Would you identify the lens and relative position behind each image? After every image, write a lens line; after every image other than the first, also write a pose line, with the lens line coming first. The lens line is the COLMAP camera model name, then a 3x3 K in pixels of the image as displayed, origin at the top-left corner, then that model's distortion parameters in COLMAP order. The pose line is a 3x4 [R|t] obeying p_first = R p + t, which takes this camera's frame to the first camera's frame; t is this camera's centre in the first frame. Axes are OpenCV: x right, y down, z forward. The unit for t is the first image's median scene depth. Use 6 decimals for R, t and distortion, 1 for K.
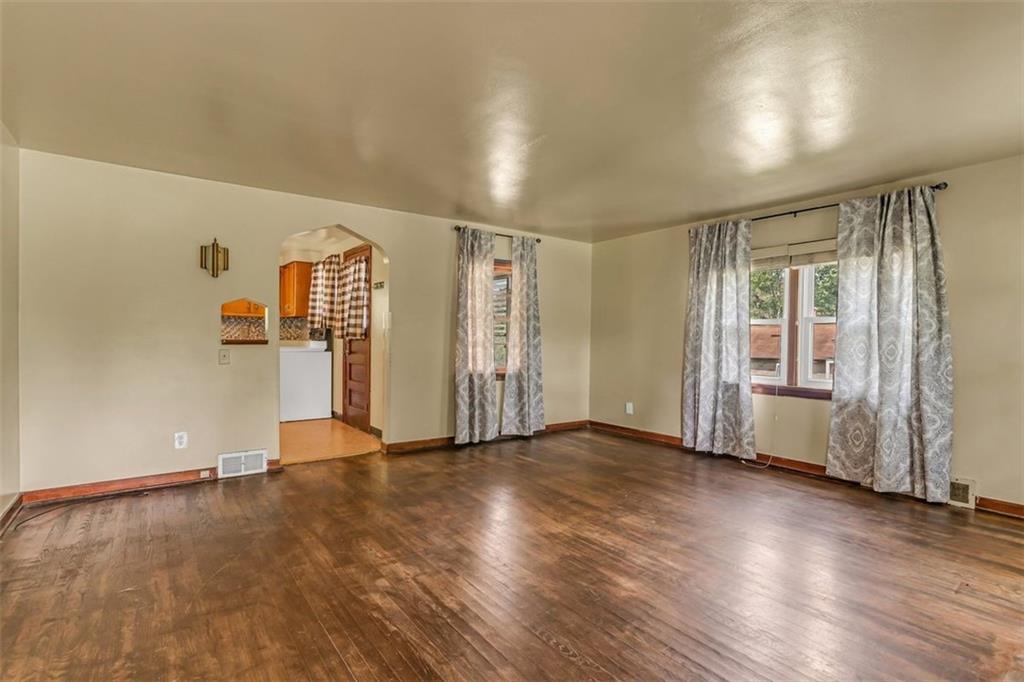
lens RADIAL K [[497.4, 0, 512.0], [0, 497.4, 341.0], [0, 0, 1]] dist [0.003088, 0.000196]
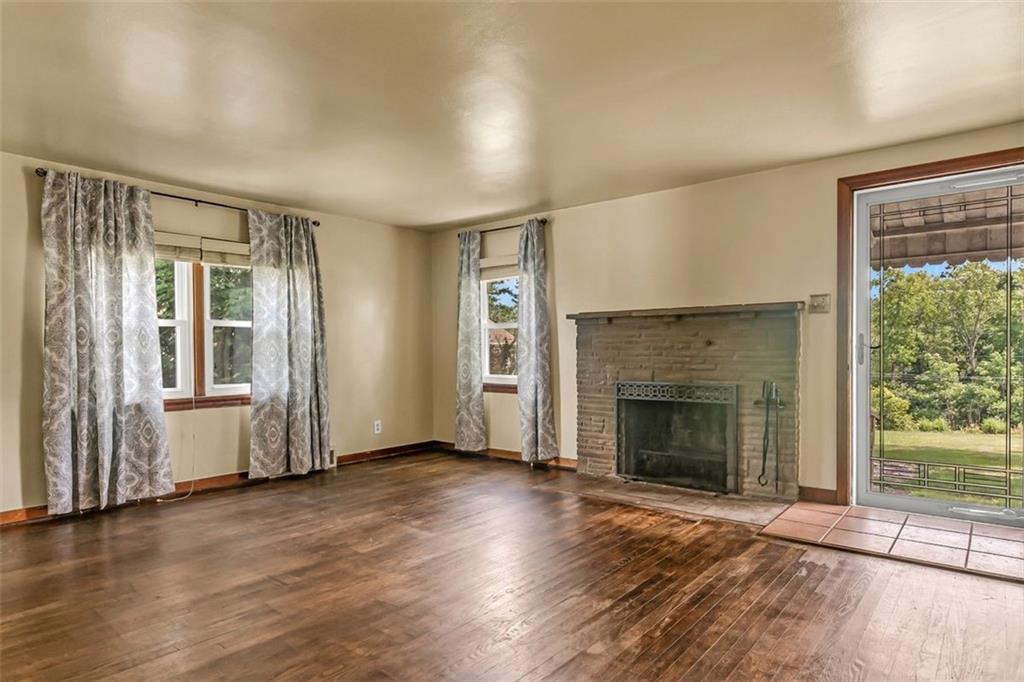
lens RADIAL K [[592.6, 0, 510.7], [0, 592.6, 359.2], [0, 0, 1]] dist [0.000726, 0.000188]
pose [[-0.239050, -0.026479, 0.970646, -0.678930], [0.010067, 0.999507, 0.029745, -0.002627], [-0.970955, 0.016882, -0.238666, 0.810341]]
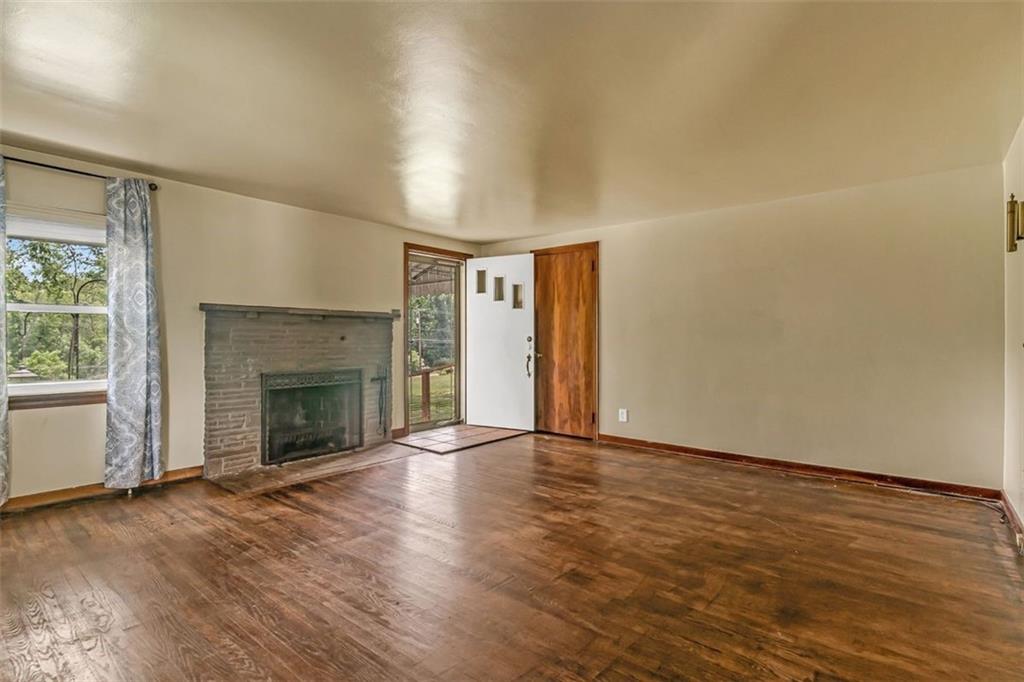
lens RADIAL K [[498.8, 0, 506.1], [0, 498.8, 337.3], [0, 0, 1]] dist [-0.000704, -0.000016]
pose [[-0.973333, -0.012399, -0.229062, 0.228413], [-0.012108, 0.999923, -0.002677, -0.000103], [0.229078, 0.000168, -0.973408, 1.497008]]
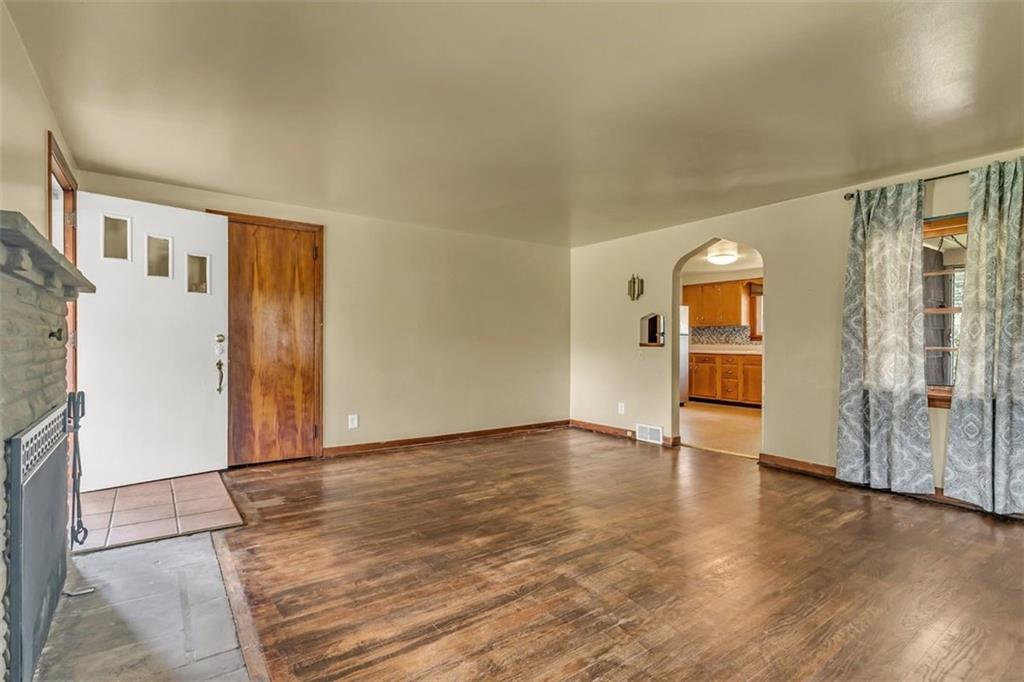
lens RADIAL K [[497.4, 0, 512.0], [0, 497.4, 341.0], [0, 0, 1]] dist [0.003088, 0.000196]
pose [[-0.008041, -0.012413, -0.999891, 0.869101], [-0.010787, 0.999866, -0.012326, 0.012574], [0.999909, 0.010687, -0.008173, 0.654224]]
